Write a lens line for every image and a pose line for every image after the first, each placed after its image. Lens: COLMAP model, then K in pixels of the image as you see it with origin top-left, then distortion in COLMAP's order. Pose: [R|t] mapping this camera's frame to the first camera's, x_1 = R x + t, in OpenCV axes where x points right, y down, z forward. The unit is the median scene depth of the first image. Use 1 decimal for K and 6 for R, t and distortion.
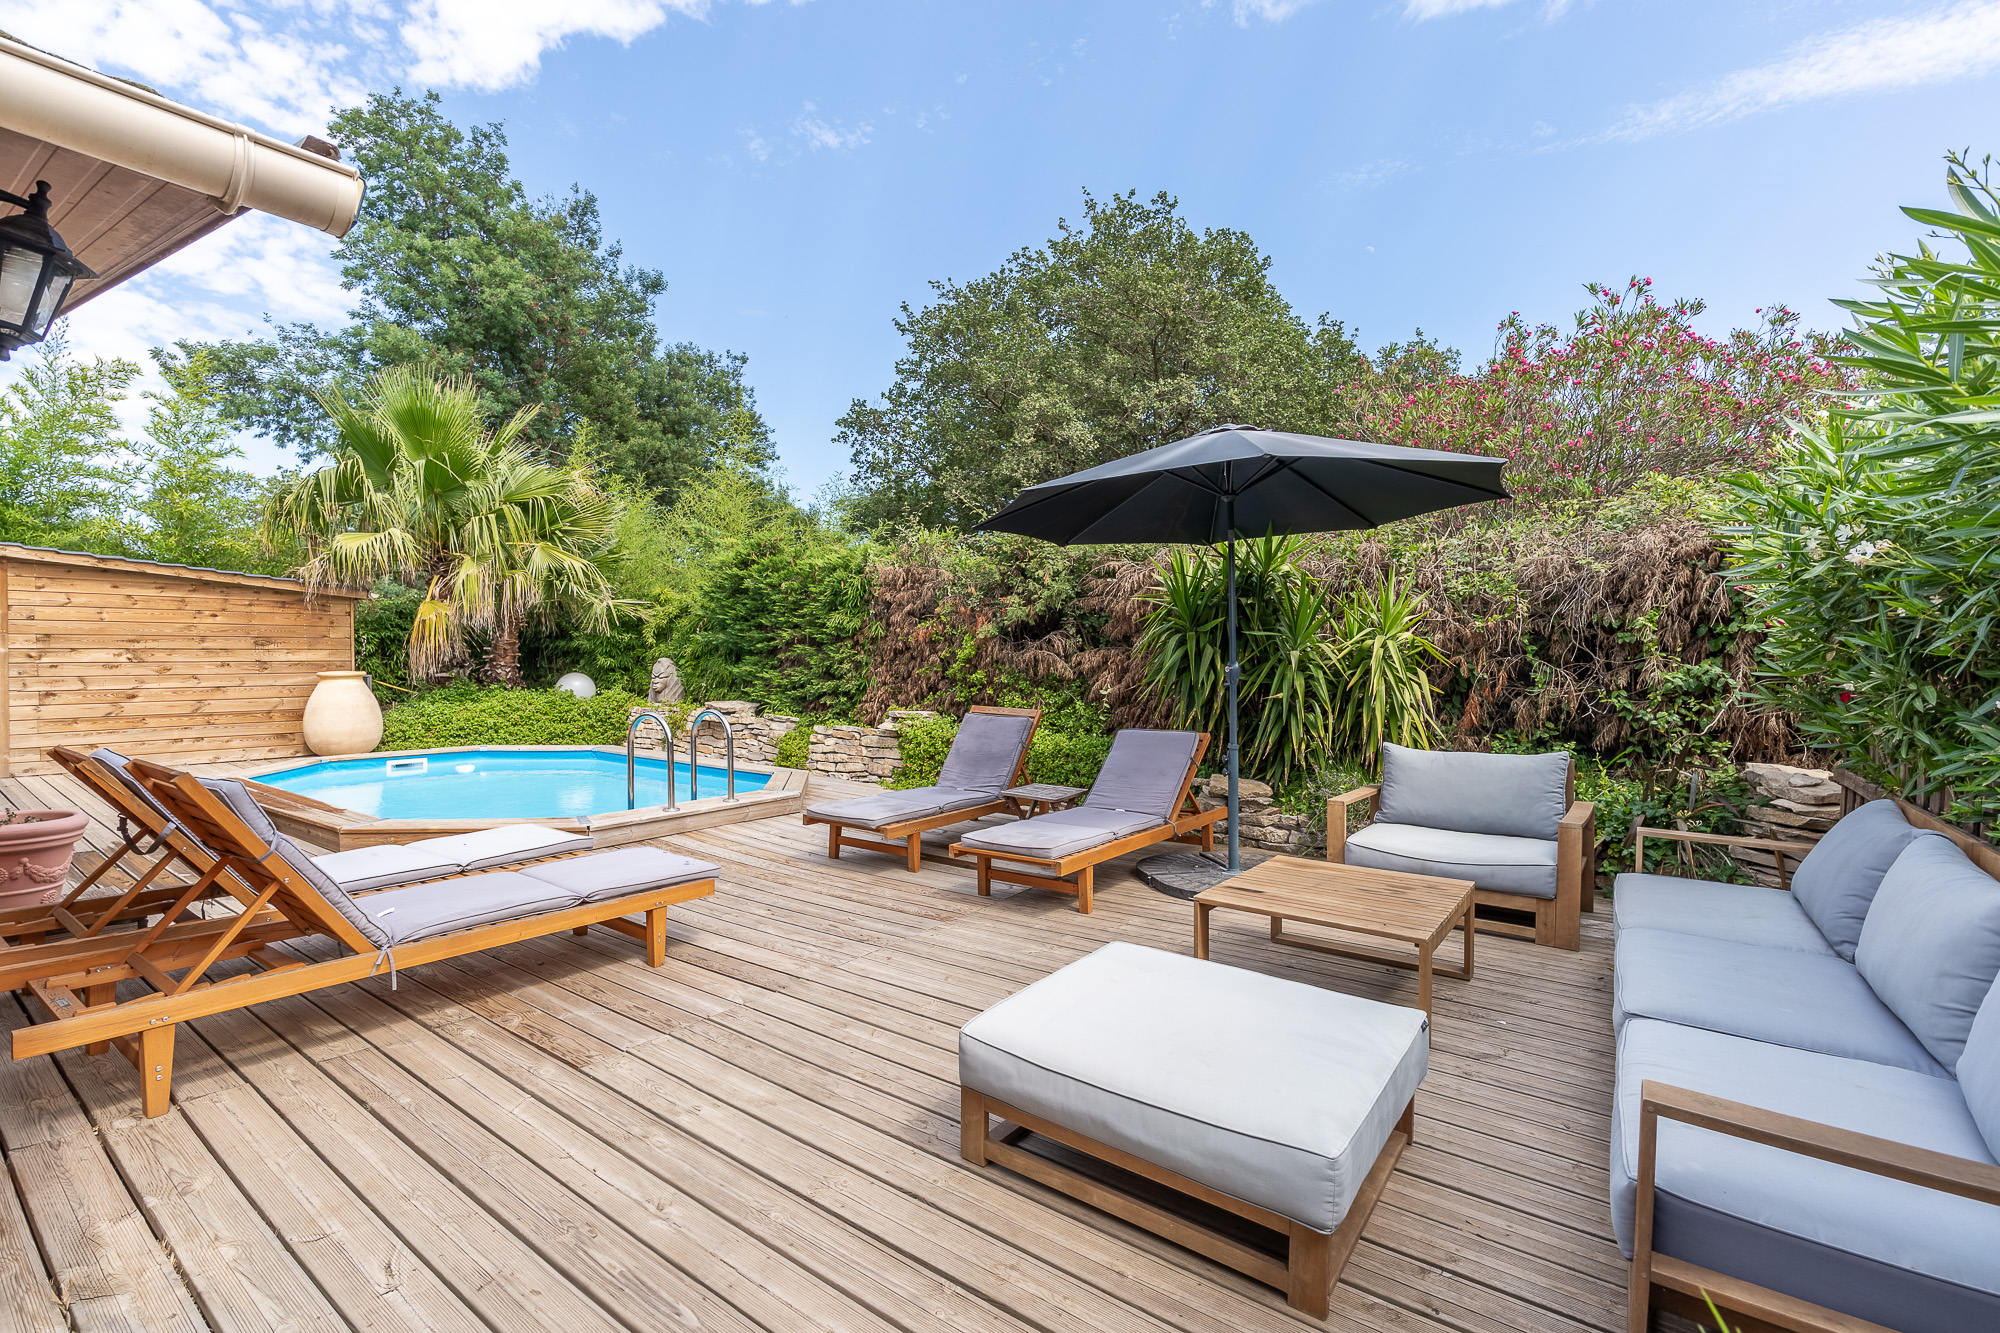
lens RADIAL K [[886.9, 0, 997.6], [0, 886.9, 675.6], [0, 0, 1]] dist [-0.010561, 0.001468]
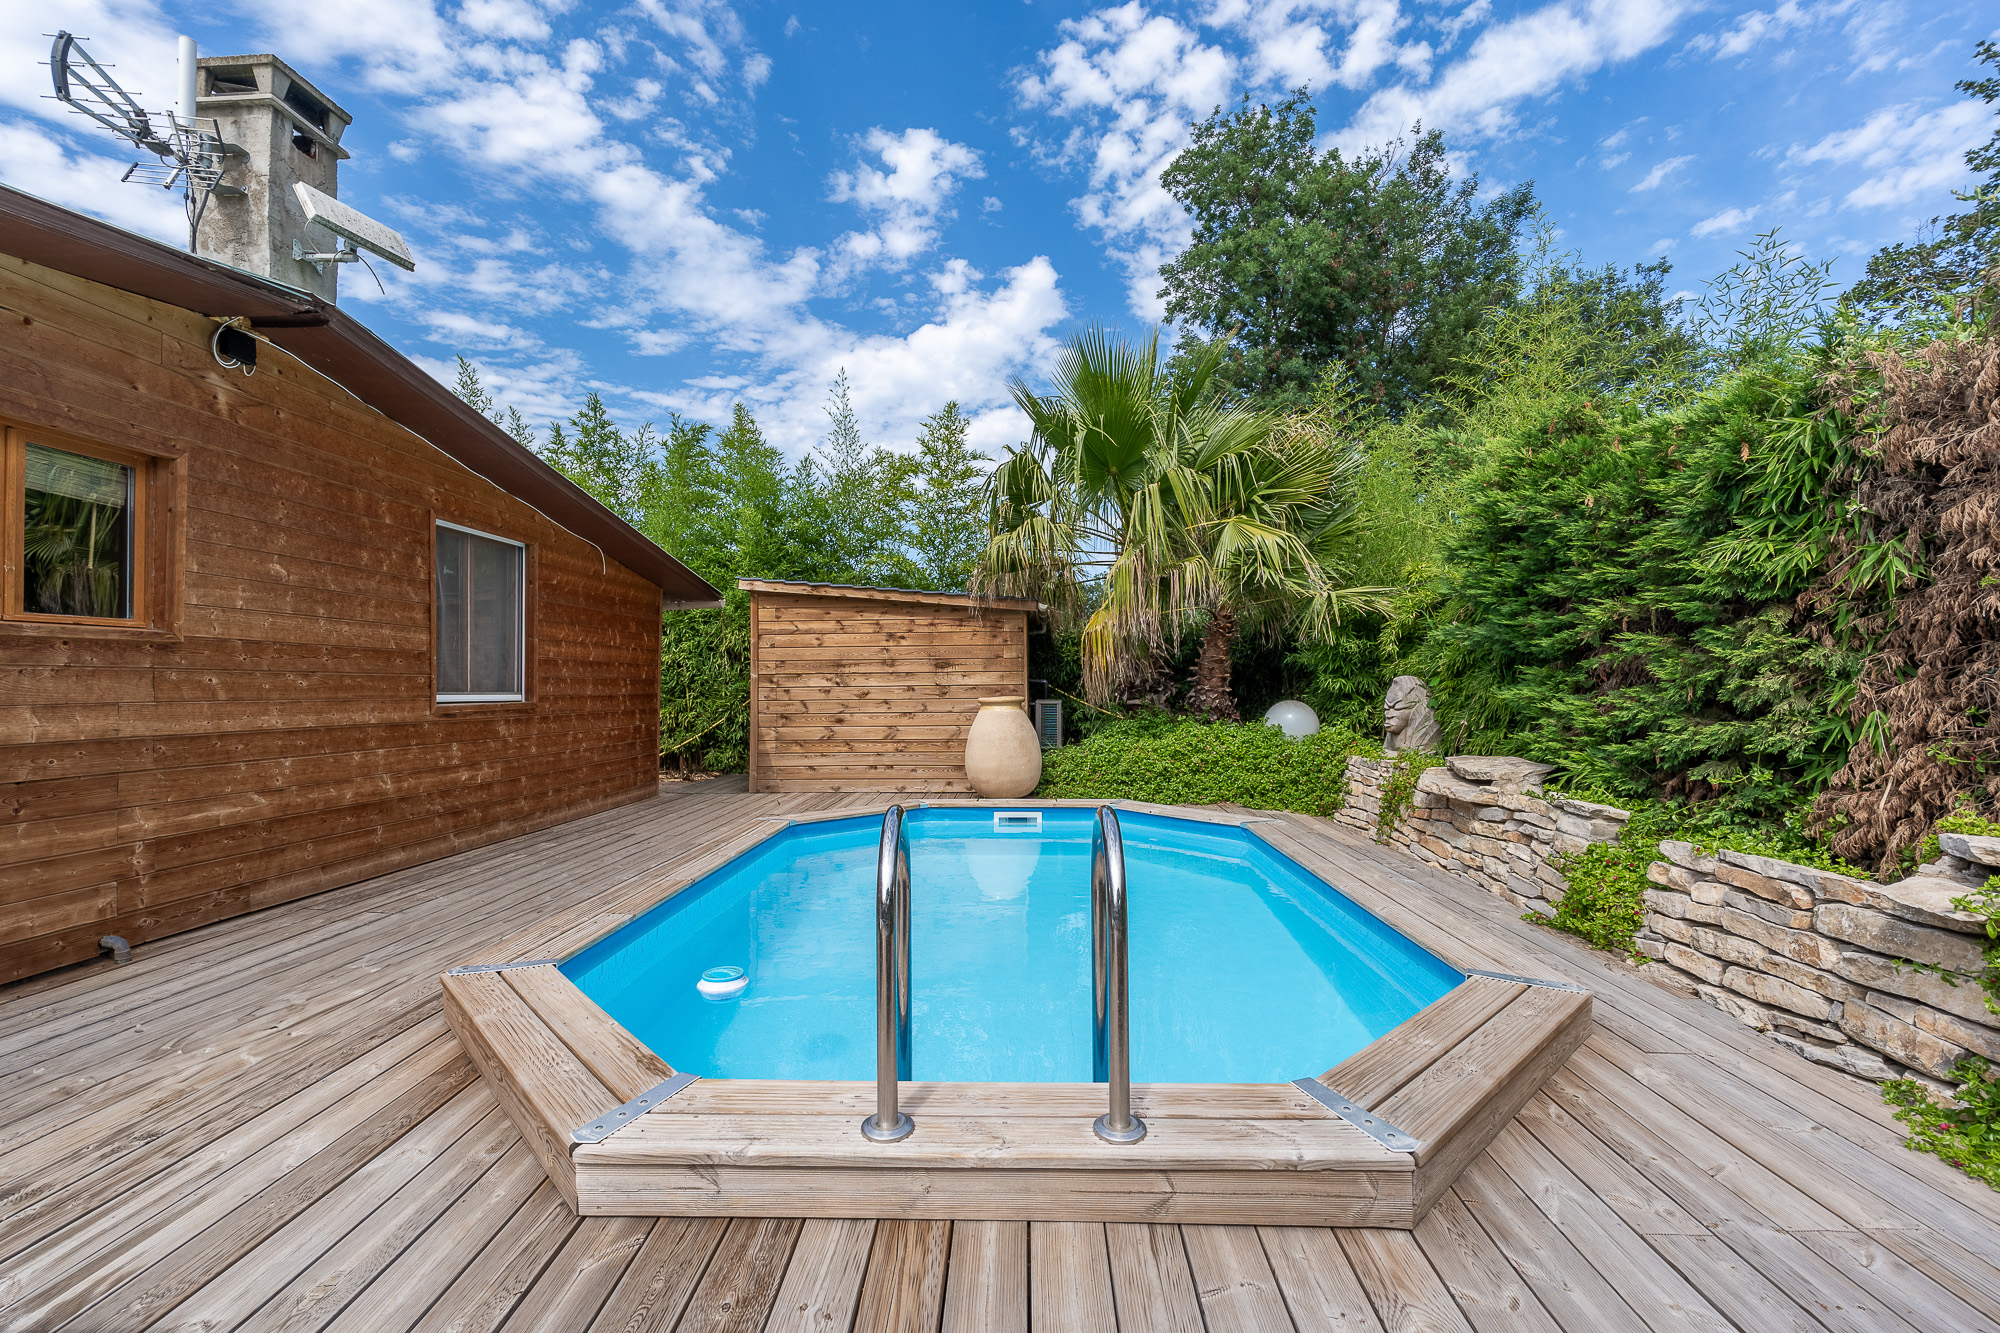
lens RADIAL K [[879.5, 0, 981.3], [0, 879.5, 672.8], [0, 0, 1]] dist [-0.003655, -0.001796]
pose [[0.559450, -0.021379, -0.828588, -0.052919], [-0.009594, 0.999433, -0.032265, -0.000188], [0.828809, 0.026000, 0.558928, 0.506770]]
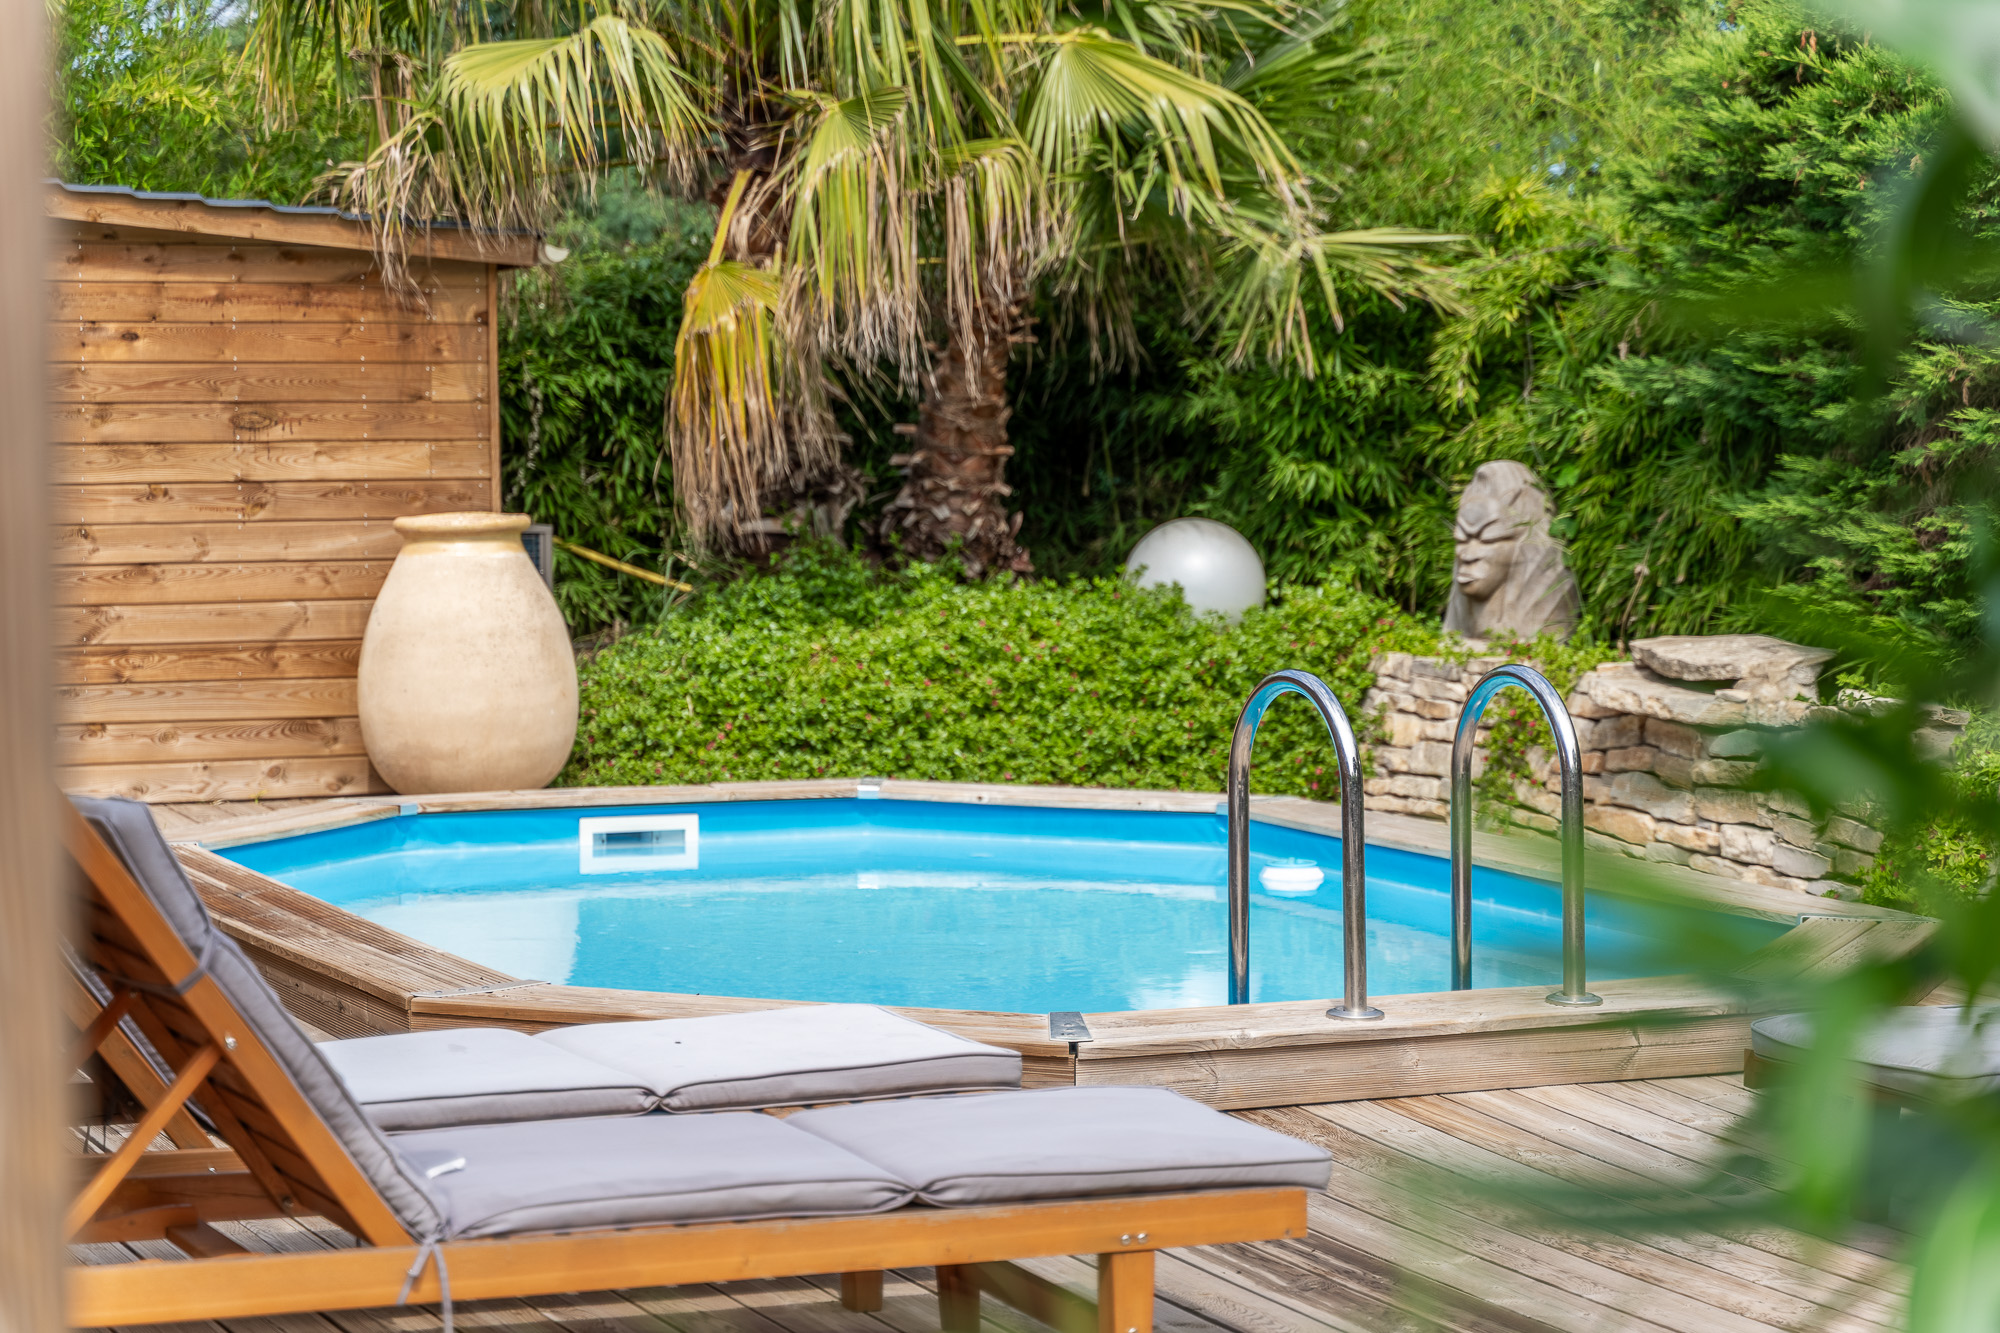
lens RADIAL K [[4210.1, 0, 1006.0], [0, 4210.1, 661.2], [0, 0, 1]] dist [-0.011724, 0.000000]
pose [[0.864418, 0.019886, -0.502380, 0.124420], [-0.003190, 0.999414, 0.034072, -0.004207], [0.502764, -0.027850, 0.863975, -0.130196]]
